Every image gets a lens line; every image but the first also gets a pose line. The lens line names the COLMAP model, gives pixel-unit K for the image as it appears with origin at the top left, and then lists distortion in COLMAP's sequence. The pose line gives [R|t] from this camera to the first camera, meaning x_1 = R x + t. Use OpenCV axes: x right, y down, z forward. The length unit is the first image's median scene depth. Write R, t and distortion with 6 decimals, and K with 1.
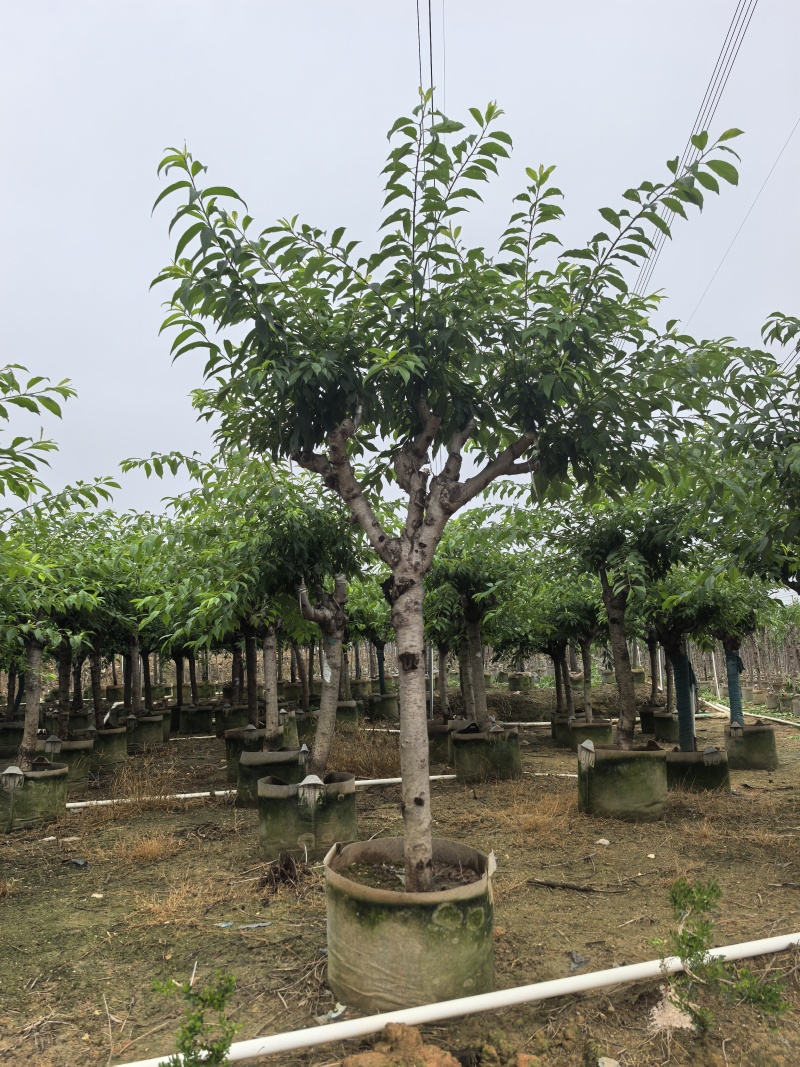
lens RADIAL K [[991.6, 0, 400.7], [0, 991.6, 530.6], [0, 0, 1]] dist [-0.017955, -0.060526]
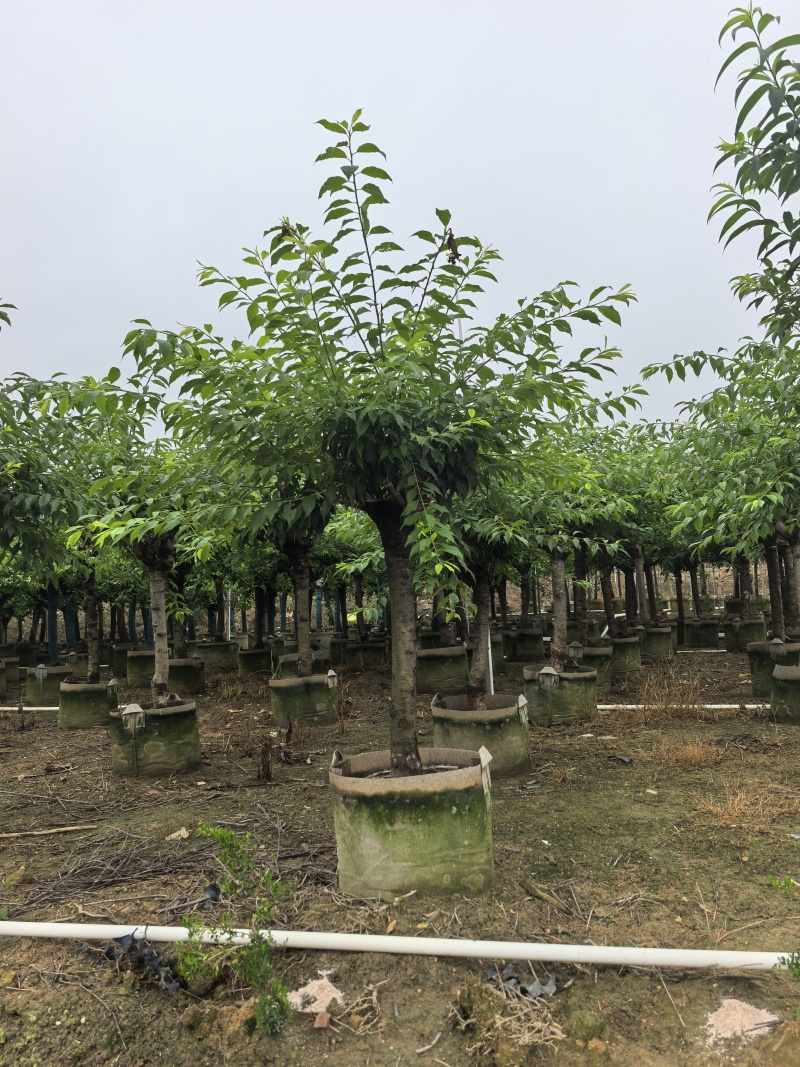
lens RADIAL K [[991.6, 0, 399.2], [0, 991.6, 526.1], [0, 0, 1]] dist [-0.017955, -0.060526]
pose [[0.781158, -0.019436, -0.624031, 0.137516], [0.090195, 0.992543, 0.081992, -0.016206], [0.617784, -0.120333, 0.777086, 0.058909]]
